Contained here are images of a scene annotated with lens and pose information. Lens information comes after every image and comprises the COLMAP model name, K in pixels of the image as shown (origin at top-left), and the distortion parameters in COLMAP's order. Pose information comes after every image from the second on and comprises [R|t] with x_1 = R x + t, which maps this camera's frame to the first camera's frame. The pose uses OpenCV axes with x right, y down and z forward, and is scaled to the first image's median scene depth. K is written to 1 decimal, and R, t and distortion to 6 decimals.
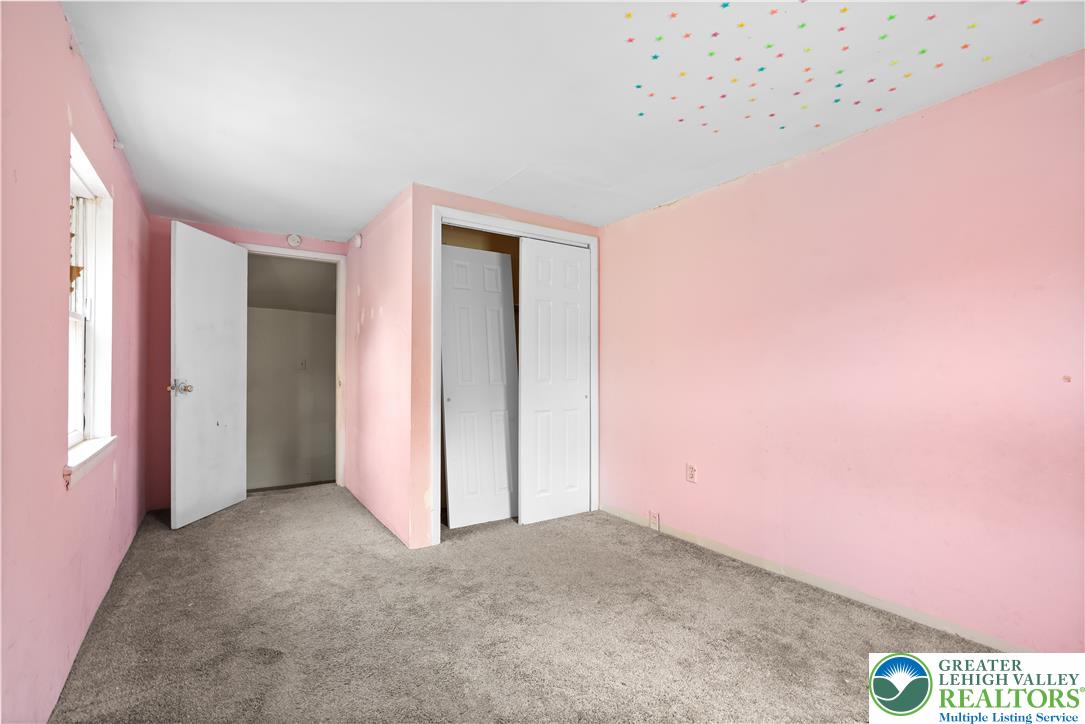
lens RADIAL K [[480.9, 0, 541.5], [0, 480.9, 362.8], [0, 0, 1]] dist [-0.009633, 0.003004]
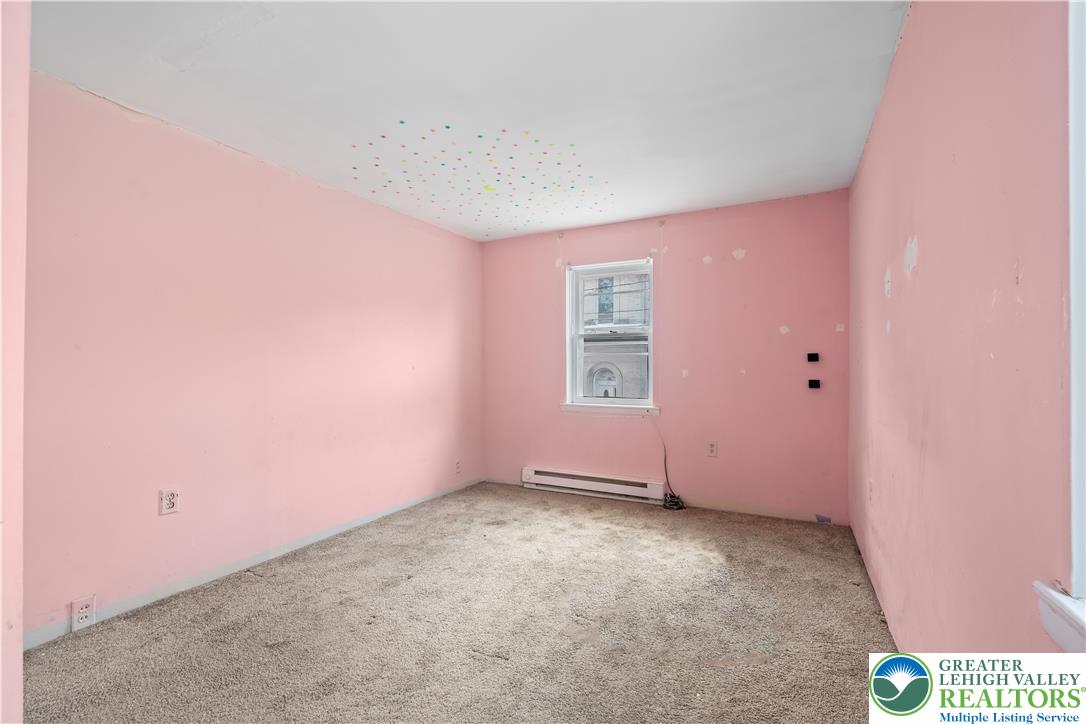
lens RADIAL K [[481.3, 0, 542.7], [0, 481.3, 361.9], [0, 0, 1]] dist [-0.009633, 0.003004]
pose [[-0.446731, 0.000445, 0.894668, -0.725801], [-0.005546, 0.999979, -0.003267, 0.018226], [-0.894651, -0.006422, -0.446719, 0.993382]]
